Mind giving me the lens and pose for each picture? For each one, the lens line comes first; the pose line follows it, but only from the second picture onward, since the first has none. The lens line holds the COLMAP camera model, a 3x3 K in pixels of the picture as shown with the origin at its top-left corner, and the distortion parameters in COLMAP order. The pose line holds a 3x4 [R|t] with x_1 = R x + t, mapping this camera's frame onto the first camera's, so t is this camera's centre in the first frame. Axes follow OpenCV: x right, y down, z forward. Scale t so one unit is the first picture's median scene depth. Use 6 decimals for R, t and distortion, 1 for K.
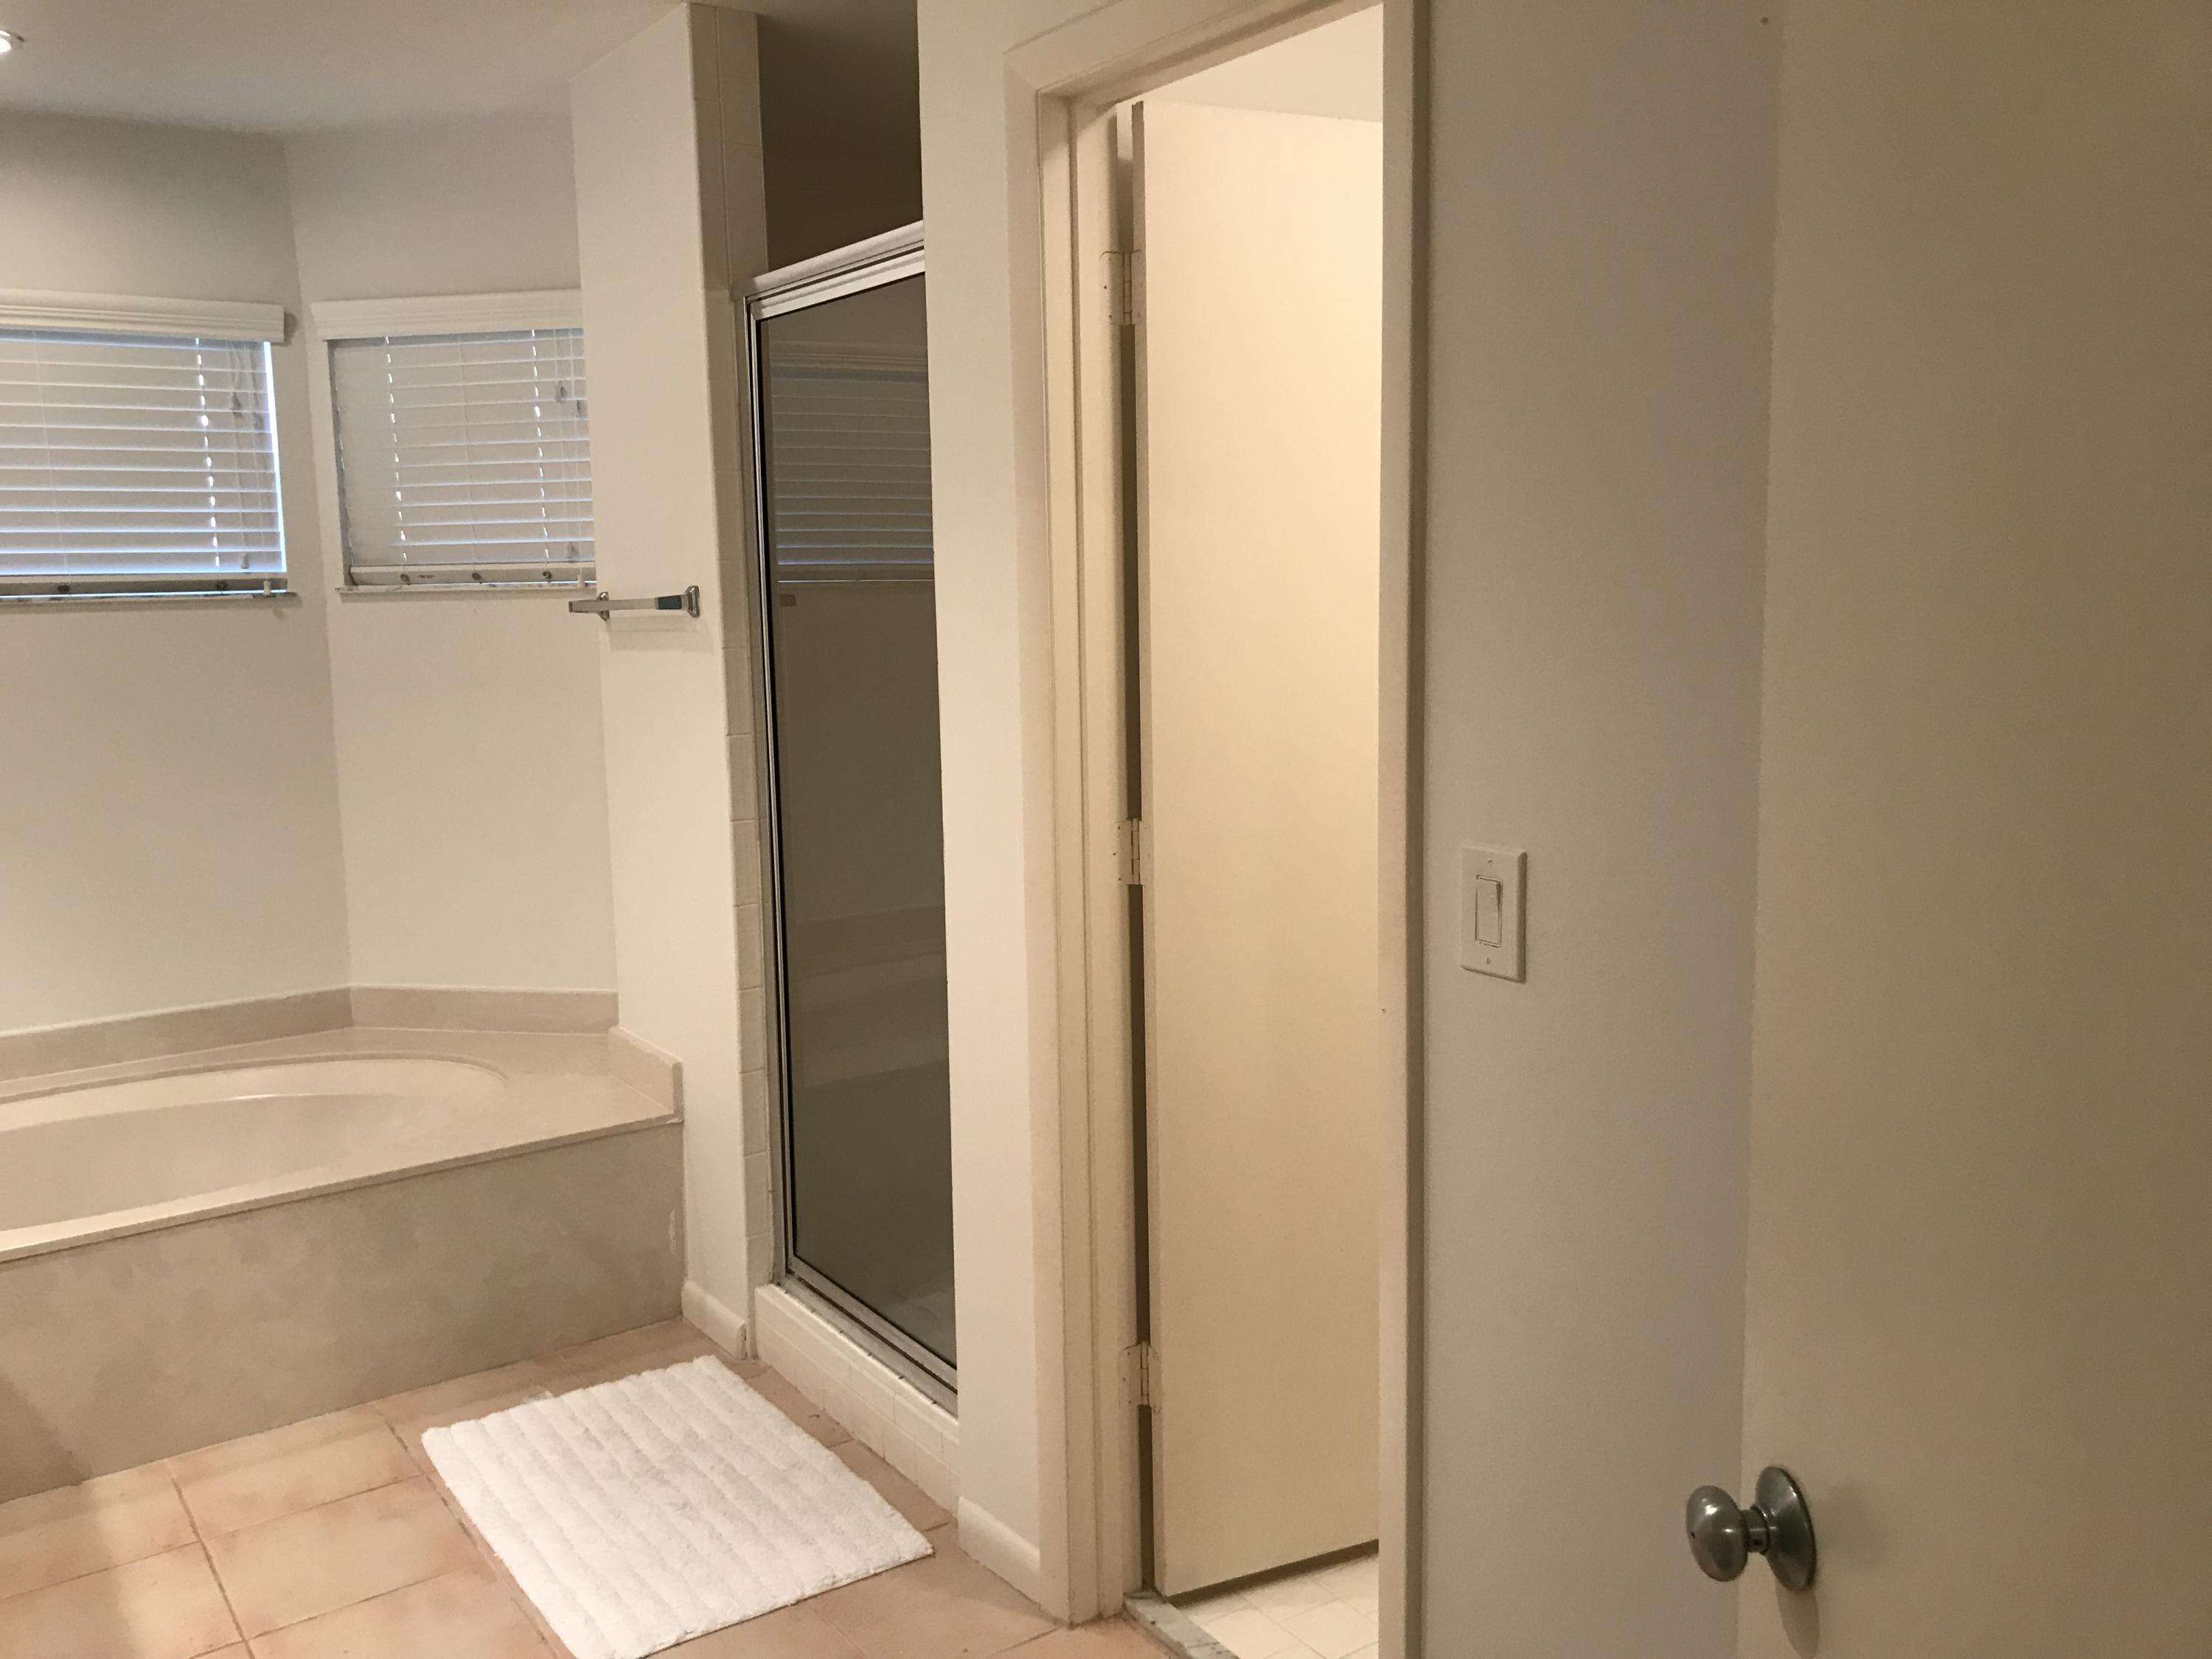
lens RADIAL K [[1825.9, 0, 1106.0], [0, 1825.9, 829.5], [0, 0, 1]] dist [-0.027974, 0.055723]
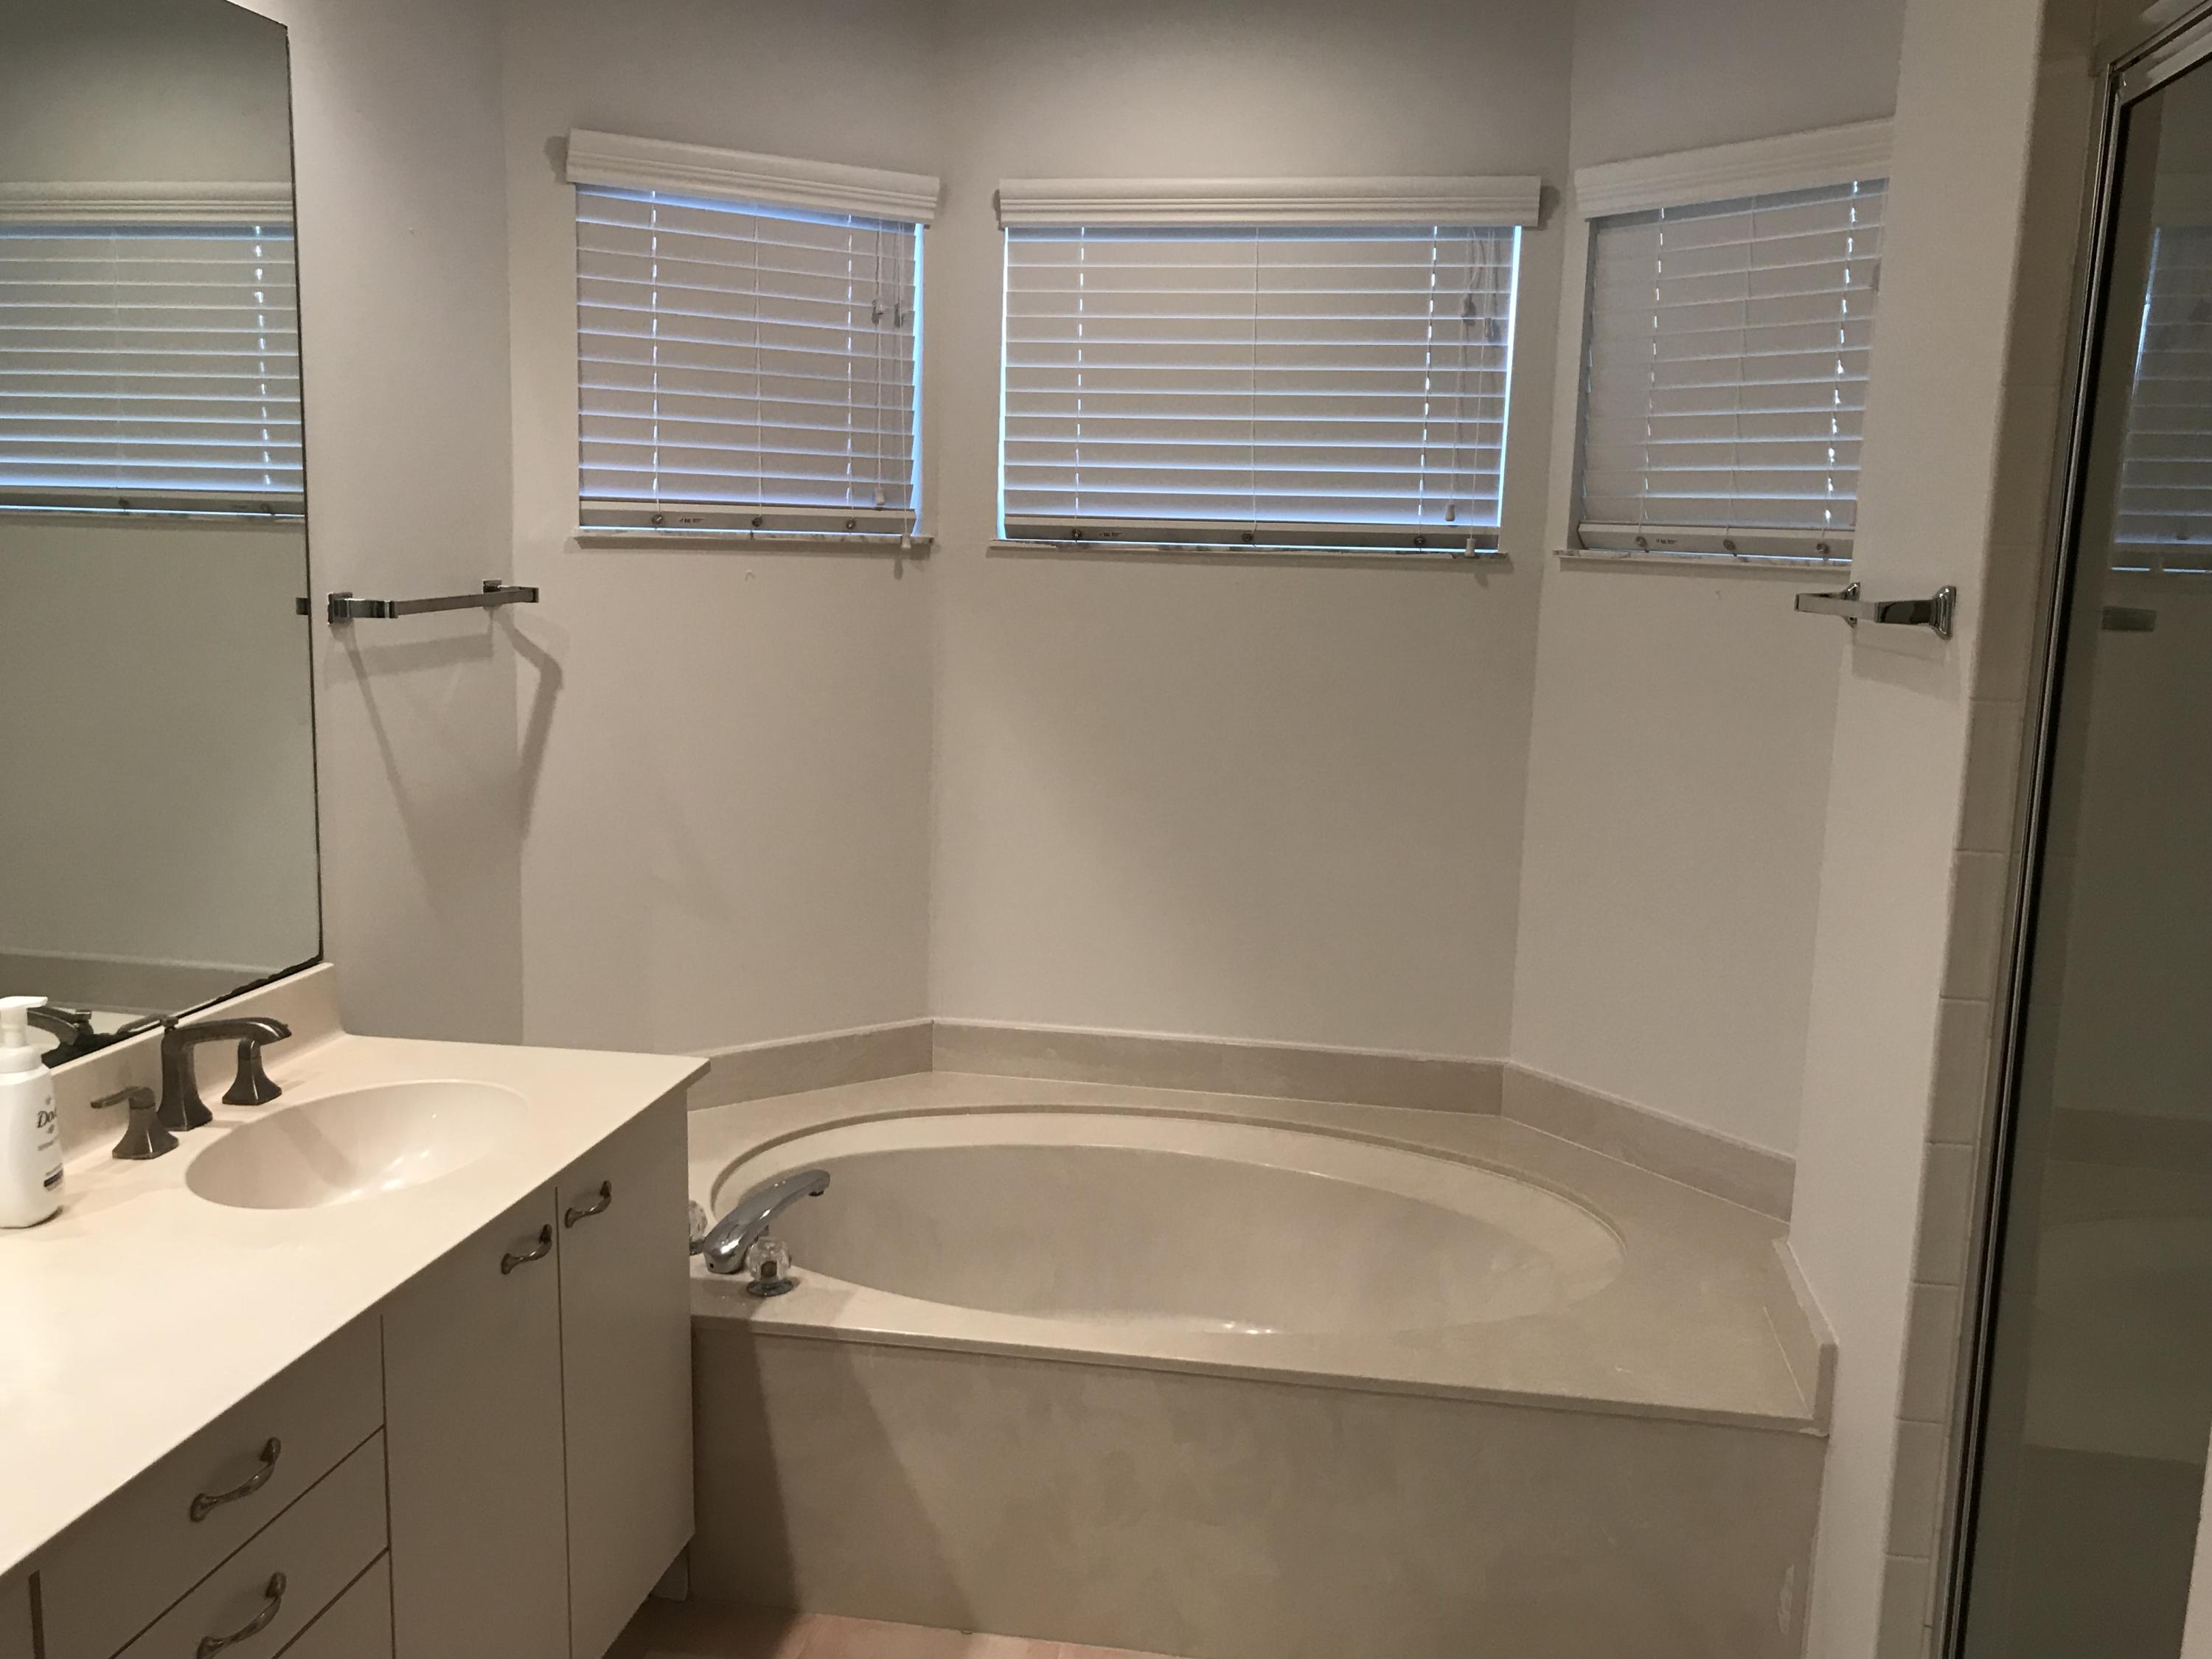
lens RADIAL K [[1873.5, 0, 1106.0], [0, 1873.5, 829.5], [0, 0, 1]] dist [0.057628, -0.220587]
pose [[0.698700, 0.154920, -0.698440, 0.010824], [-0.138514, 0.987093, 0.080380, -0.056464], [0.701878, 0.040582, 0.711140, 0.324483]]
